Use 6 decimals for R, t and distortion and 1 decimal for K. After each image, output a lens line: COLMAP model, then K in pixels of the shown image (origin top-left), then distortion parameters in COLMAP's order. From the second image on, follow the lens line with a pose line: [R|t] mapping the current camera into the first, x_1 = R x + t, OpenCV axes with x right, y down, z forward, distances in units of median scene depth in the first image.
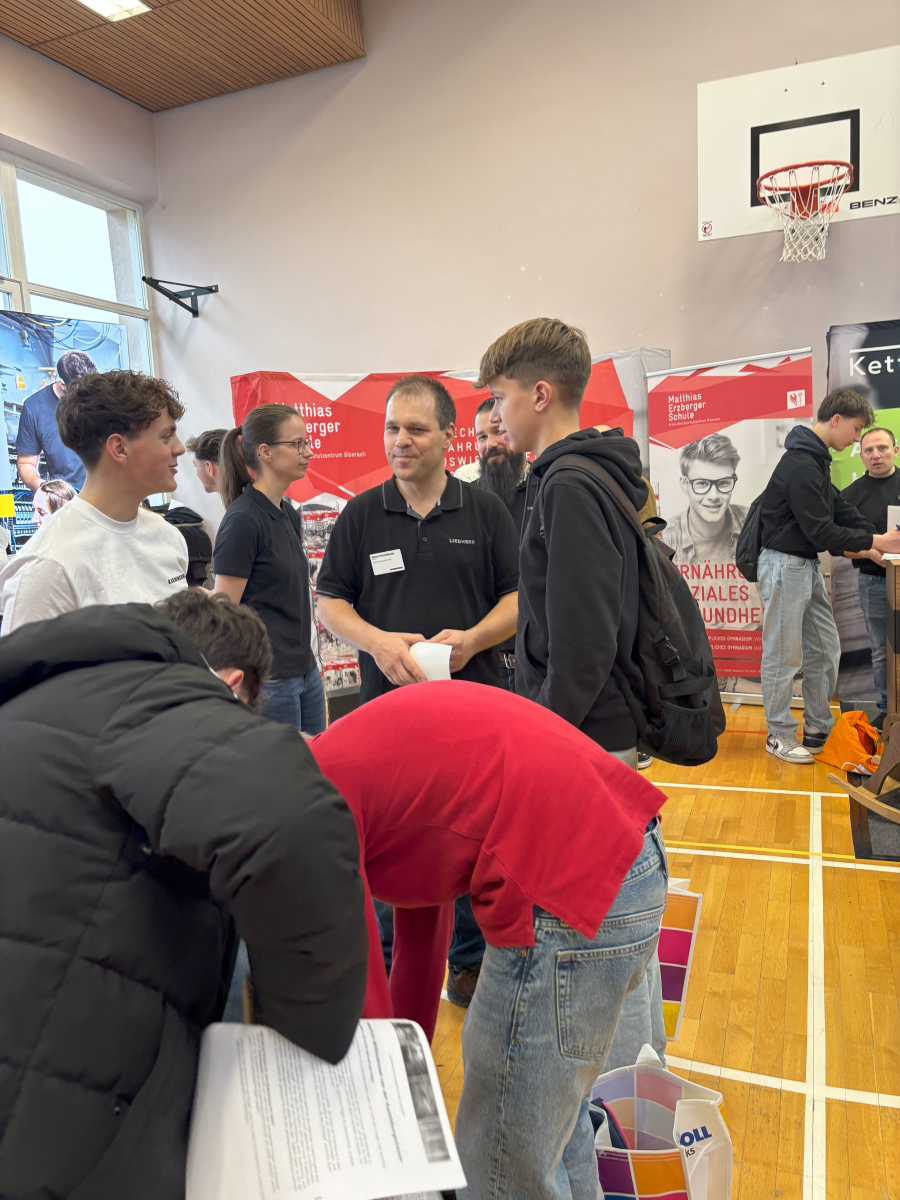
lens RADIAL K [[907.9, 0, 446.9], [0, 907.9, 598.8], [0, 0, 1]] dist [0.032388, -0.042745]
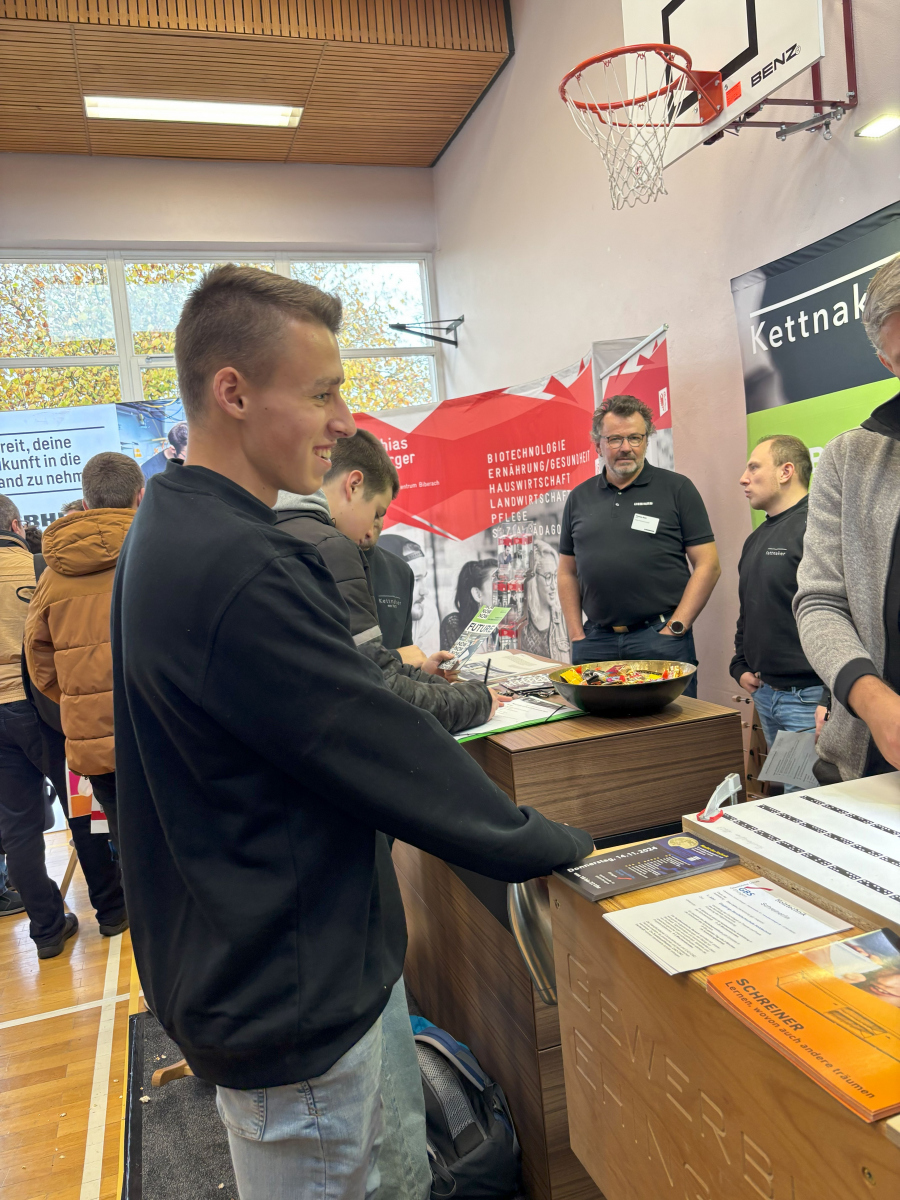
lens RADIAL K [[907.9, 0, 447.3], [0, 907.9, 596.6], [0, 0, 1]] dist [0.032388, -0.042745]
pose [[0.646869, 0.063490, -0.759954, 0.805639], [-0.041330, 0.997982, 0.048197, -0.099592], [0.761481, 0.000232, 0.648188, 0.435663]]
